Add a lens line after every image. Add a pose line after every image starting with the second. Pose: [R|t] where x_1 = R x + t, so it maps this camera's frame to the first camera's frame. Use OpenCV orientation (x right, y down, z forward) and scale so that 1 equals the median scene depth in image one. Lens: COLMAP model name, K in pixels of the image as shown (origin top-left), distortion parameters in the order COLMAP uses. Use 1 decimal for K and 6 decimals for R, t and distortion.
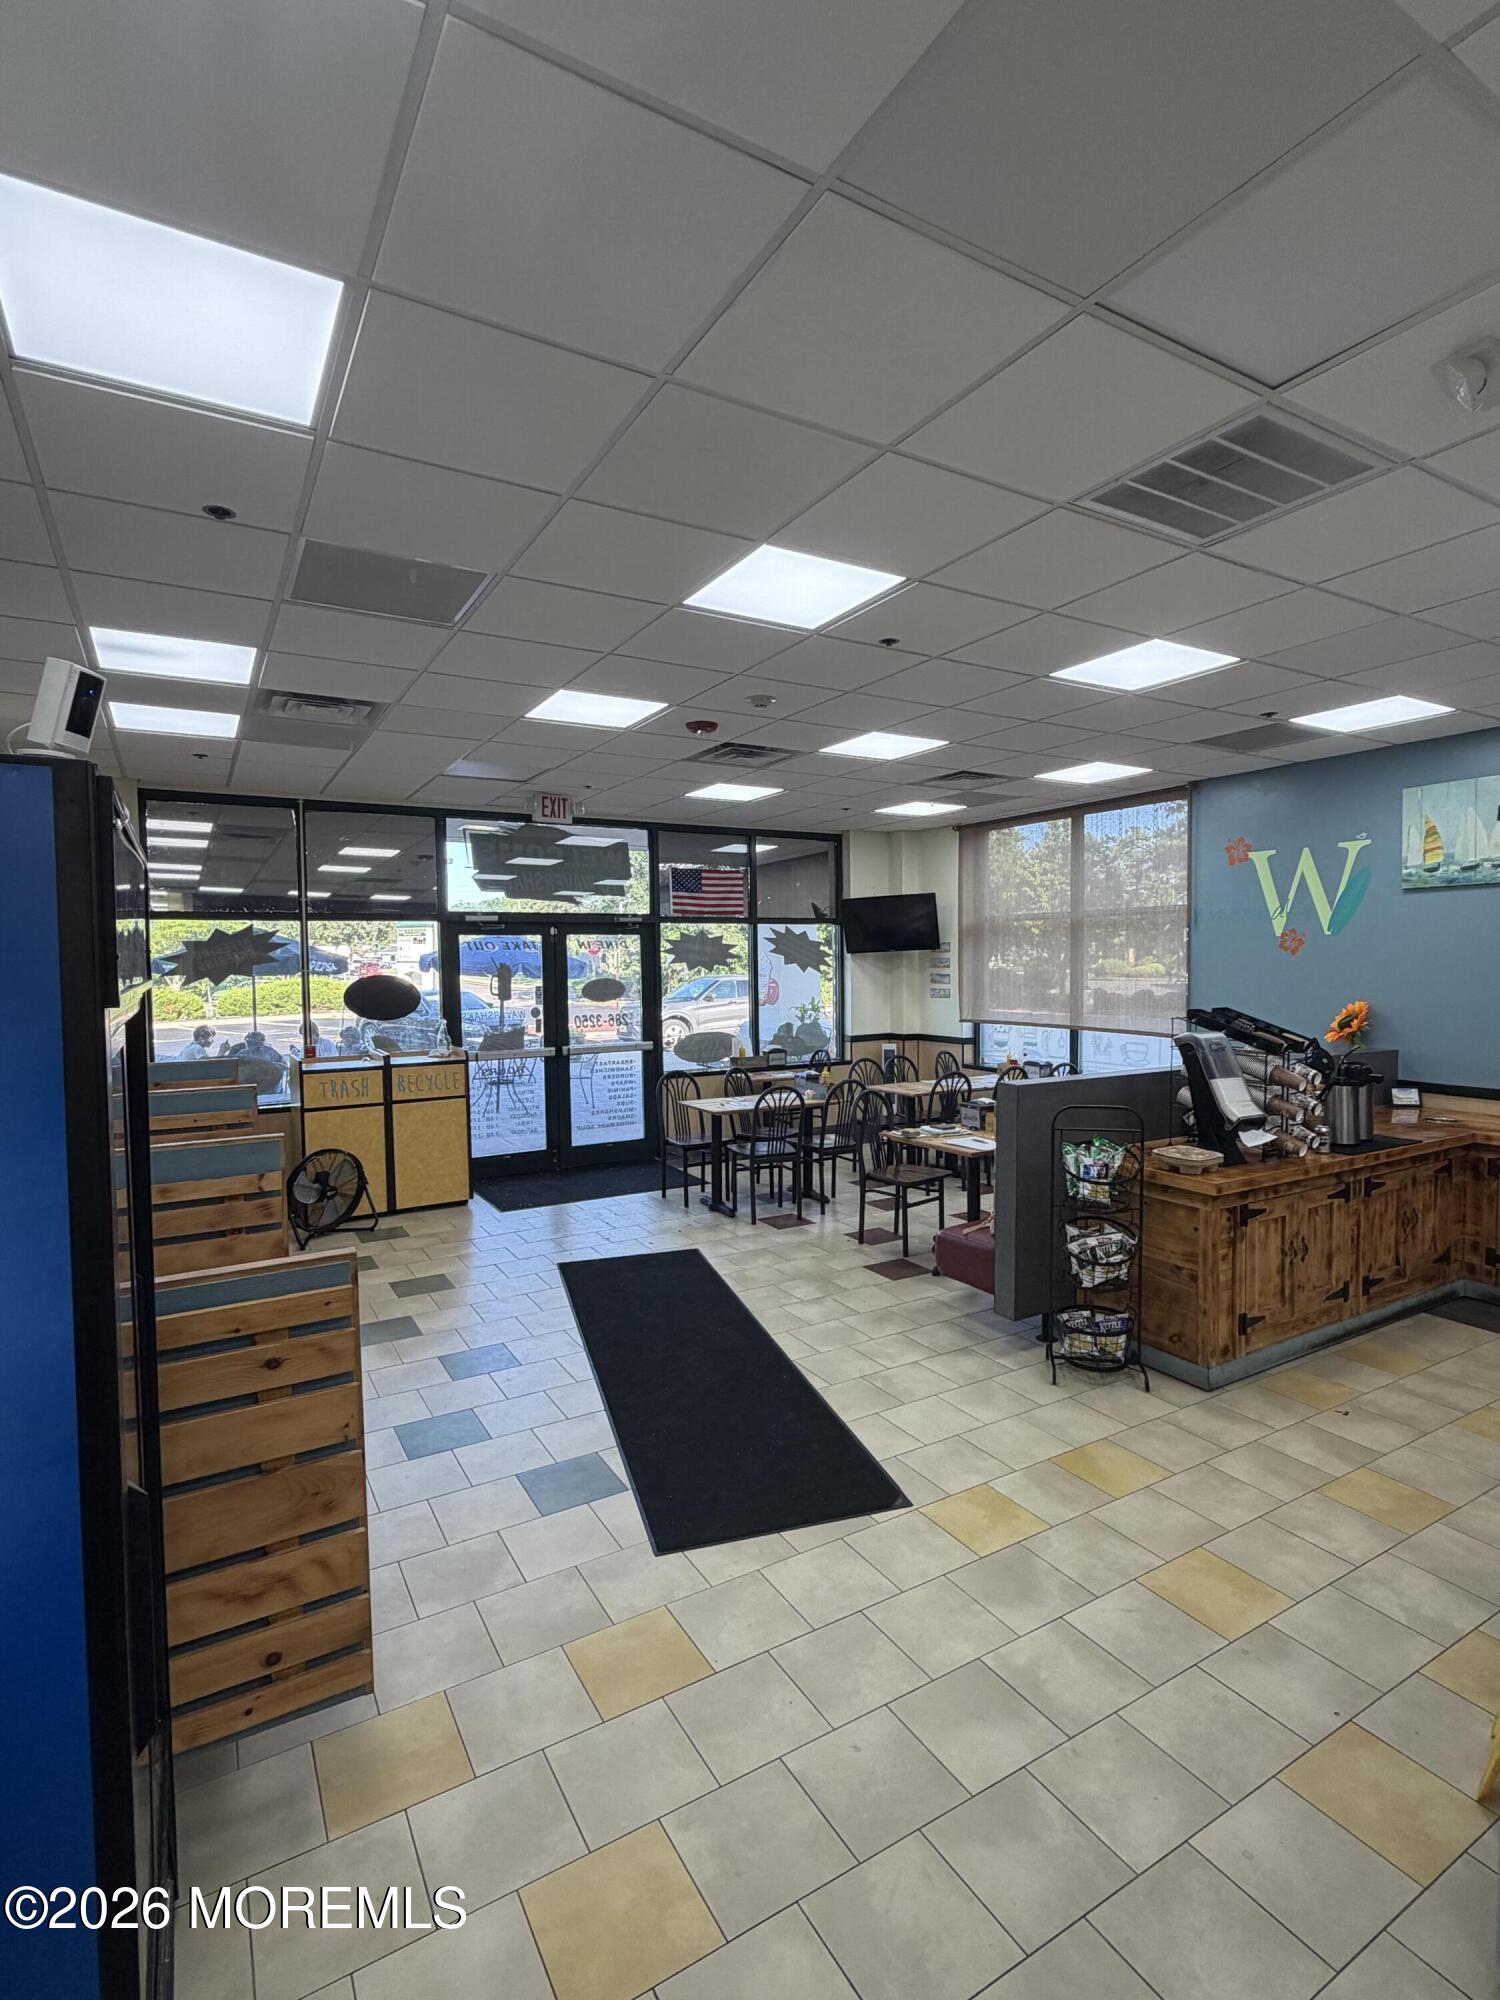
lens RADIAL K [[981.5, 0, 755.6], [0, 981.5, 1000.4], [0, 0, 1]] dist [0.000025, 0.000000]
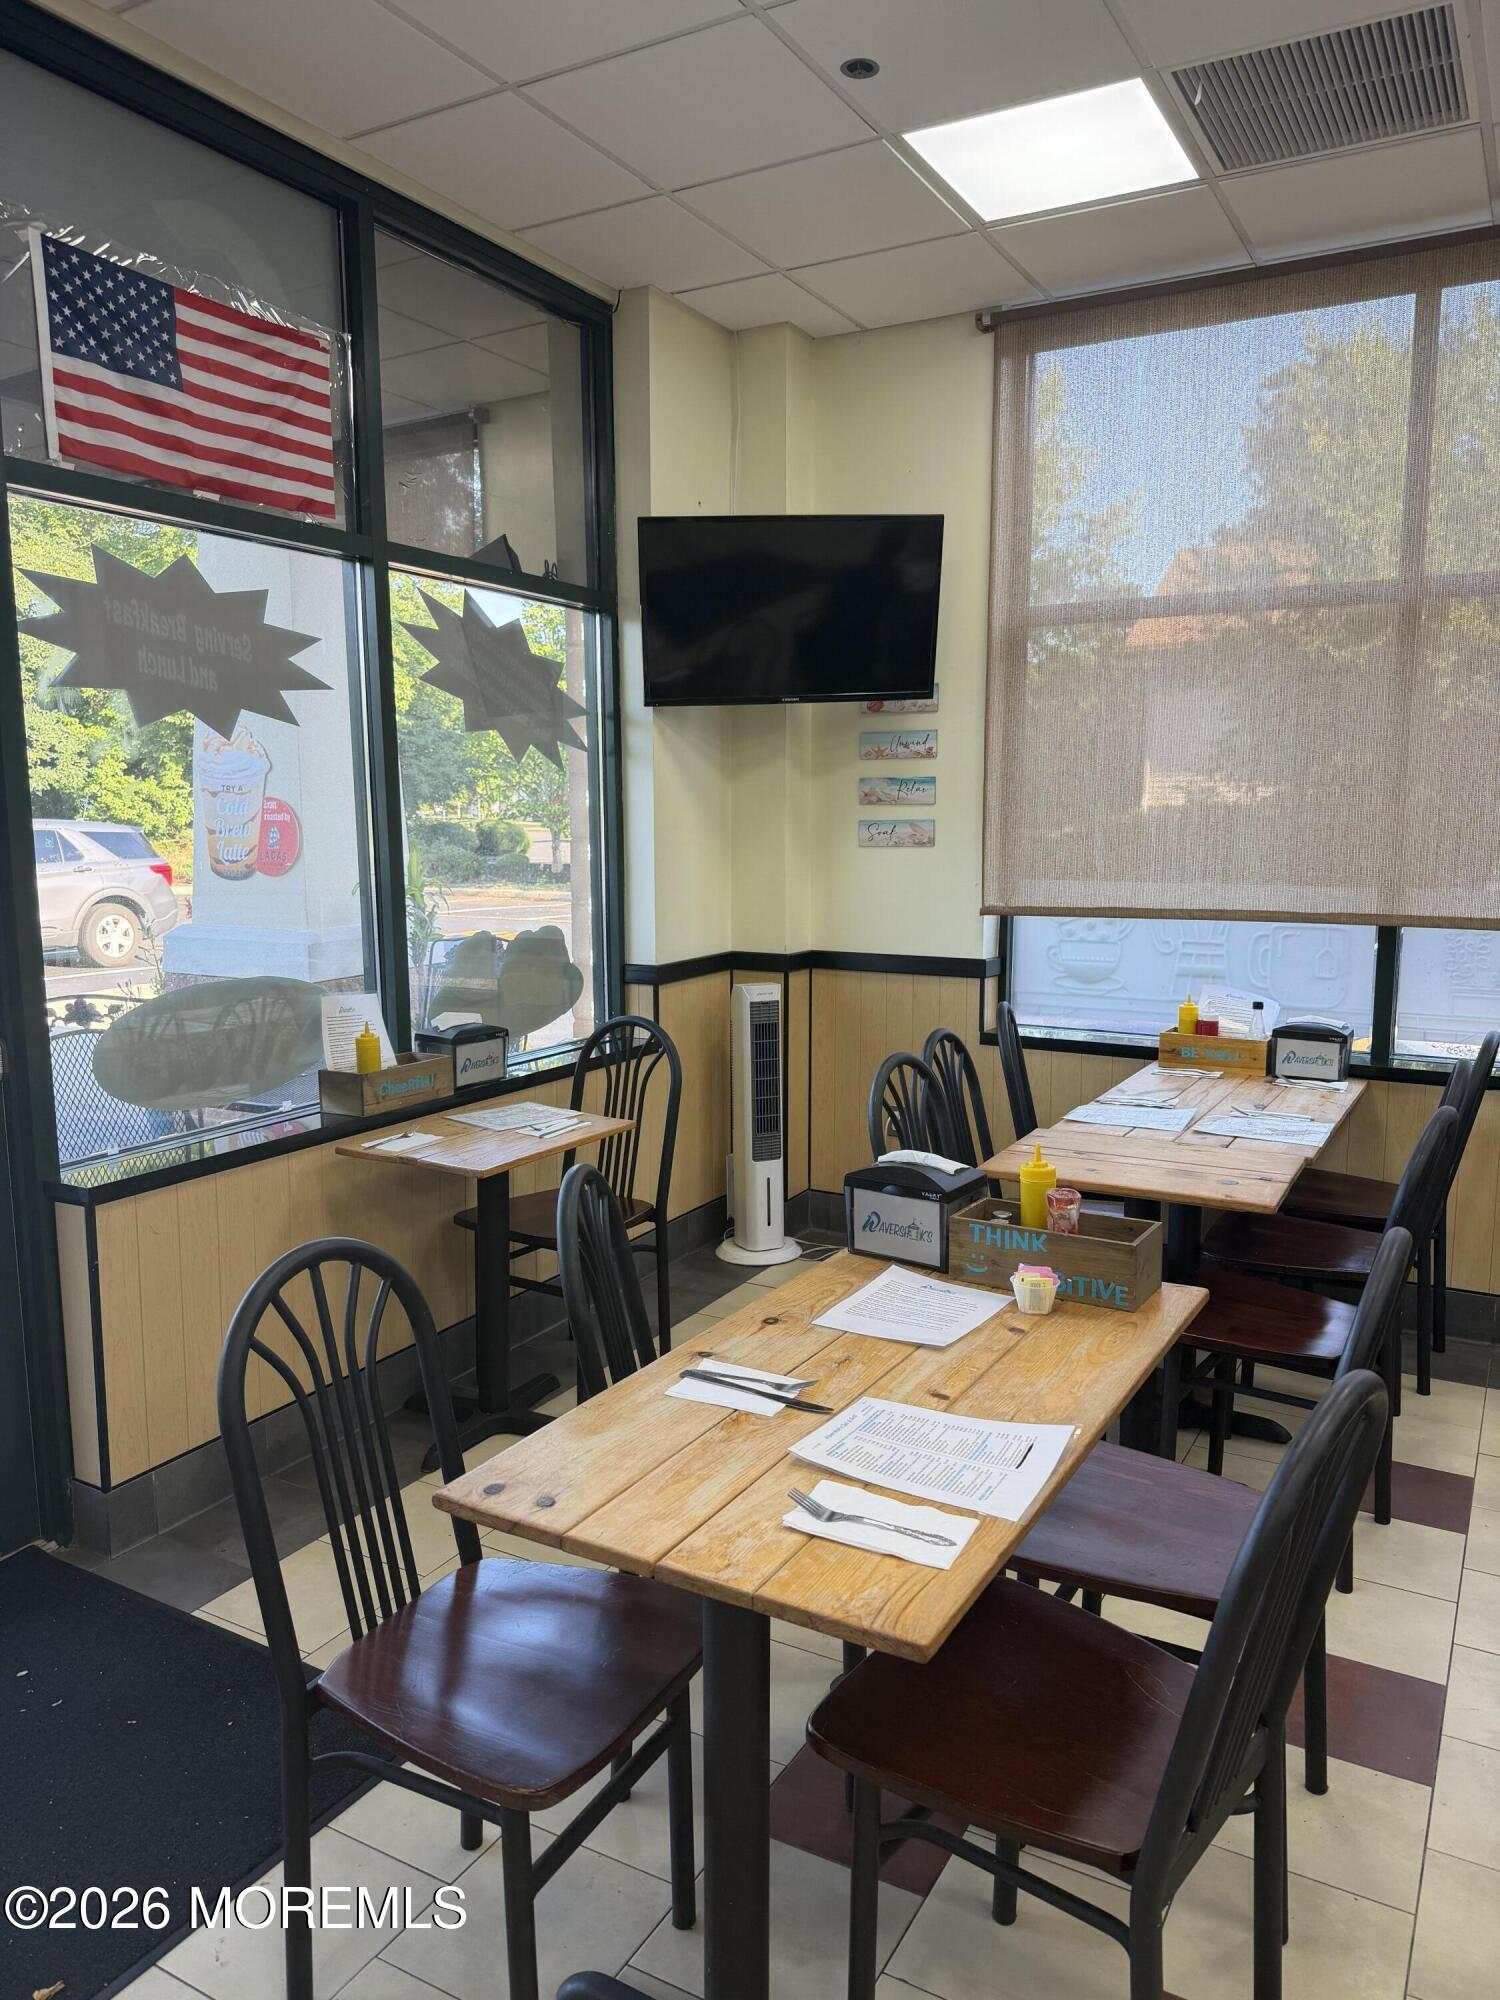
lens RADIAL K [[1422.8, 0, 753.6], [0, 1422.8, 1009.4], [0, 0, 1]] dist [0.057601, -0.002458]
pose [[0.862985, -0.059400, 0.501726, -0.114842], [0.010519, 0.994962, 0.099700, 0.004271], [-0.505121, -0.080762, 0.859262, 0.604401]]
